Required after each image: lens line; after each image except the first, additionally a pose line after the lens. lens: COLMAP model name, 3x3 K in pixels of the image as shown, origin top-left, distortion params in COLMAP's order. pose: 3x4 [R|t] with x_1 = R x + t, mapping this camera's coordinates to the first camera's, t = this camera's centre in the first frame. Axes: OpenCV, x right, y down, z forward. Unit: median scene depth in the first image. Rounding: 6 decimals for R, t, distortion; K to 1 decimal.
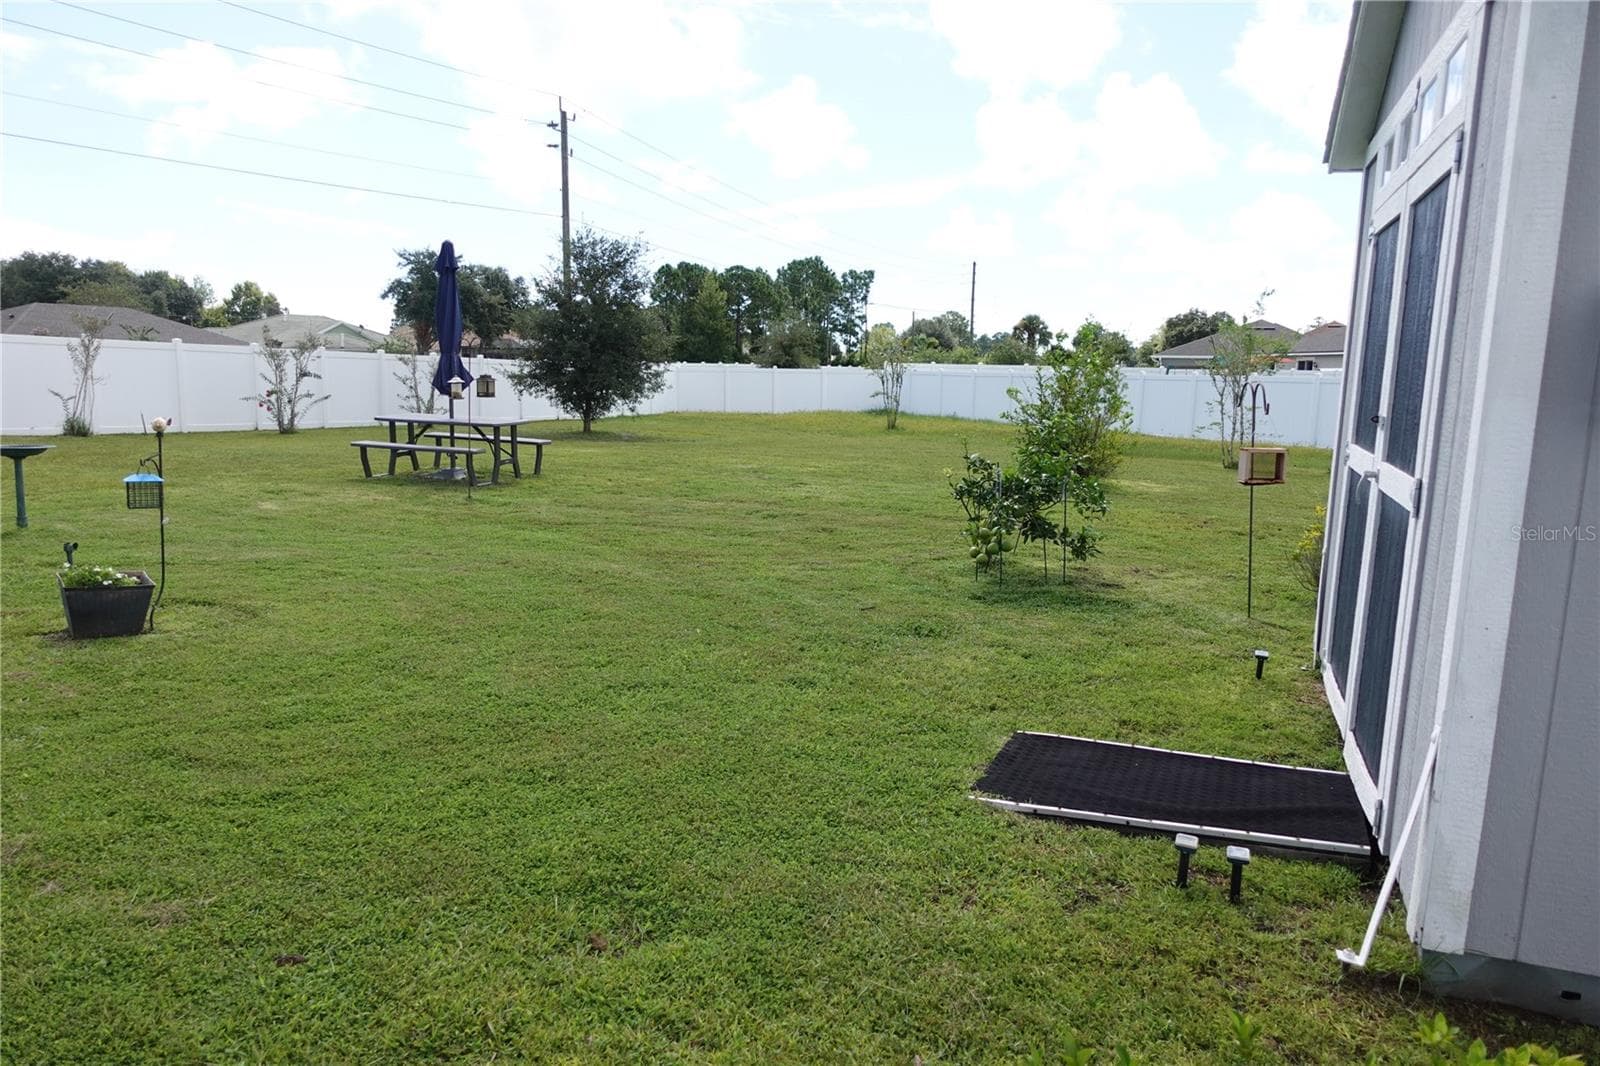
lens RADIAL K [[1119.7, 0, 811.2], [0, 1119.7, 543.8], [0, 0, 1]] dist [0.006737, -0.000902]
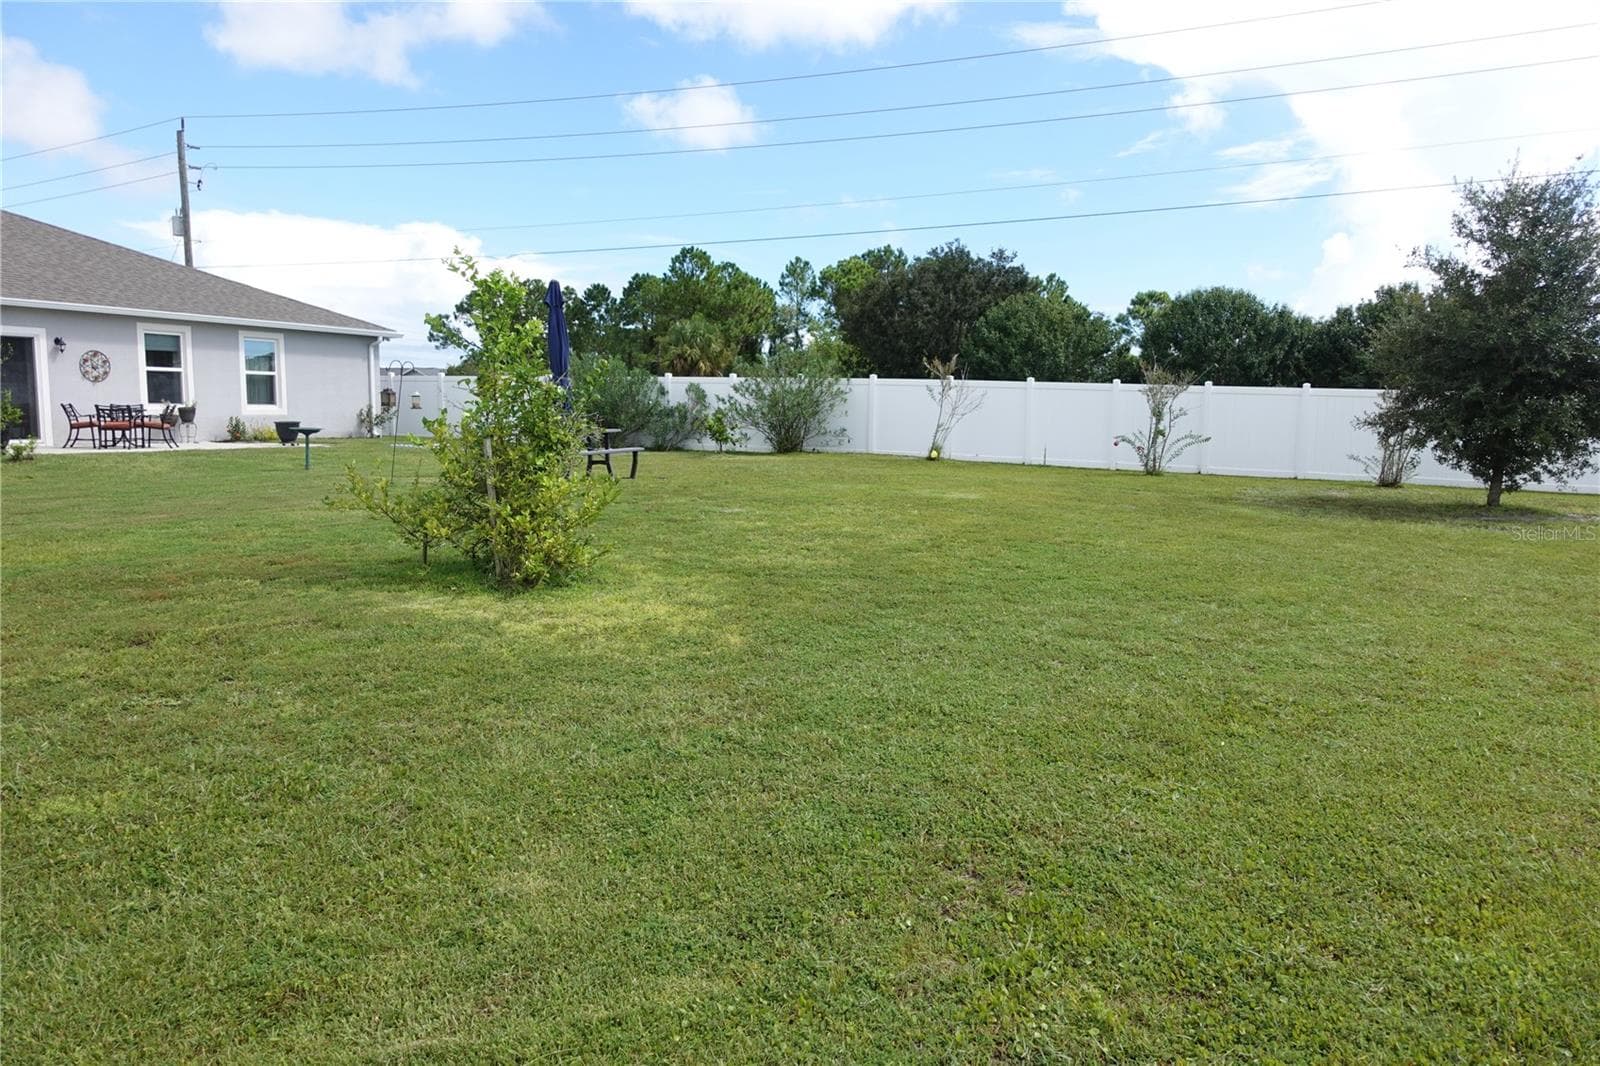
lens RADIAL K [[1119.7, 0, 799.9], [0, 1119.7, 534.1], [0, 0, 1]] dist [0.006737, -0.000902]
pose [[0.005905, 0.100043, -0.994966, 1.996429], [-0.170463, 0.980521, 0.097579, -0.373739], [0.985346, 0.169028, 0.022843, 2.822296]]
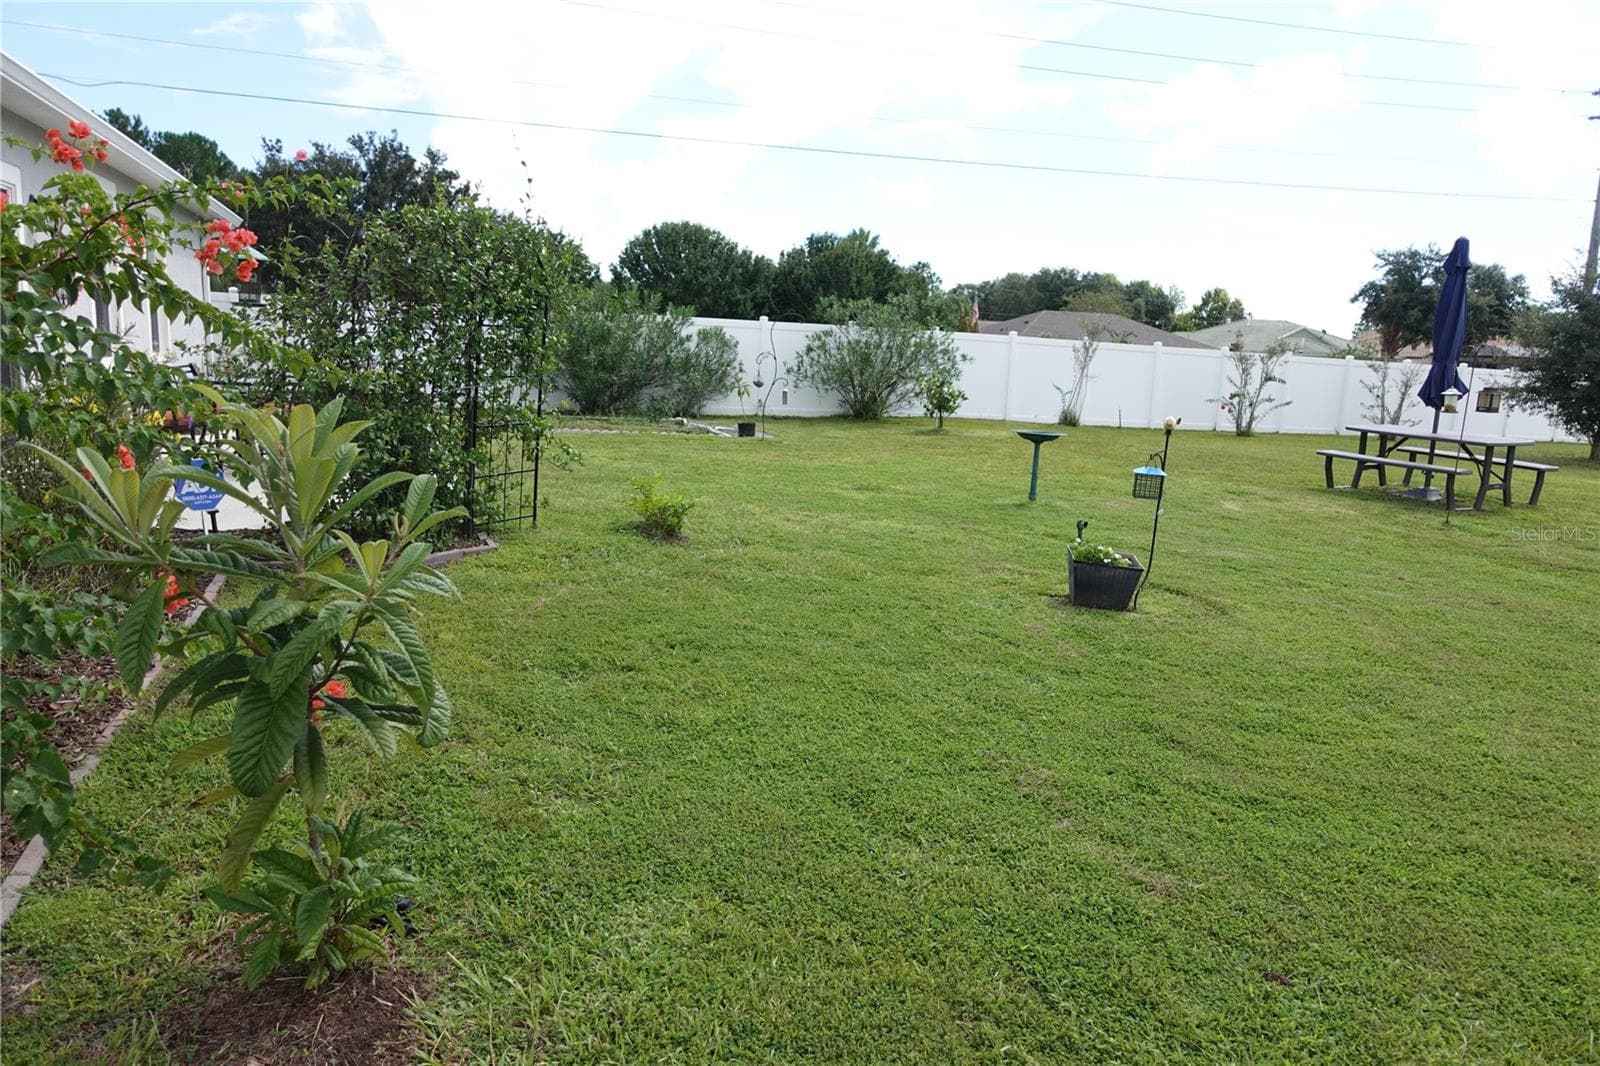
lens RADIAL K [[1119.7, 0, 789.7], [0, 1119.7, 535.9], [0, 0, 1]] dist [0.006737, -0.000902]
pose [[0.688444, 0.135107, -0.712594, -0.049105], [-0.142736, 0.988521, 0.049524, 0.000107], [0.711105, 0.067618, 0.699826, -0.007755]]
